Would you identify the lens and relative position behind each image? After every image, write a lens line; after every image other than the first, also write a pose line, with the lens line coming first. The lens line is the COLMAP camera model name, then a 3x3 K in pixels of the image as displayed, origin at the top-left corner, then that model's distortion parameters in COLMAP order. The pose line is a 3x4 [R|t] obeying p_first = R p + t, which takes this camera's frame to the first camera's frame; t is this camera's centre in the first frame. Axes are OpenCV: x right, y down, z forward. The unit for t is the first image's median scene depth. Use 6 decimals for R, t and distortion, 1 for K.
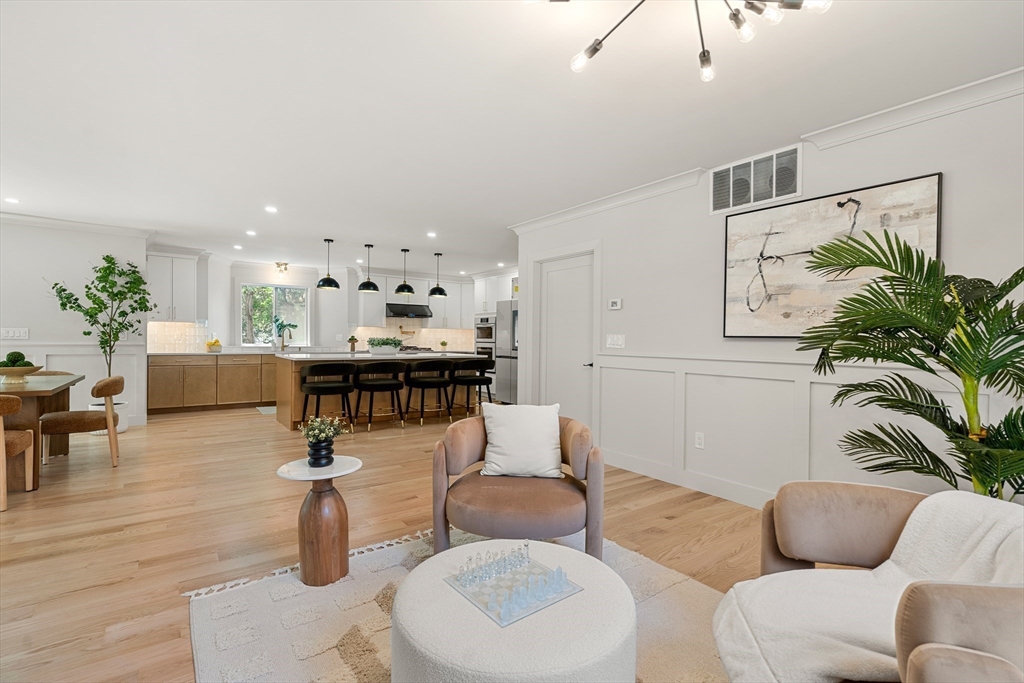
lens RADIAL K [[475.9, 0, 518.3], [0, 475.9, 346.2], [0, 0, 1]] dist [-0.001173, -0.001595]
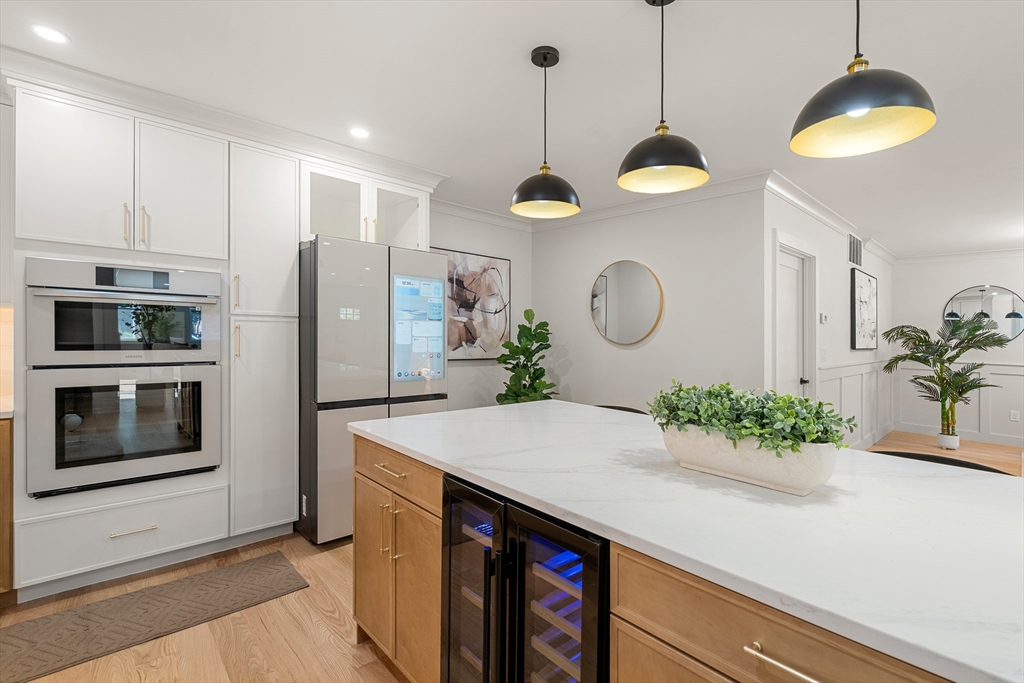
lens RADIAL K [[475.9, 0, 521.3], [0, 475.9, 314.8], [0, 0, 1]] dist [-0.001173, -0.001595]
pose [[-0.115892, 0.020821, 0.993044, -0.431476], [-0.009575, 0.999710, -0.022078, -0.039313], [-0.993216, -0.012067, -0.115660, 1.034121]]
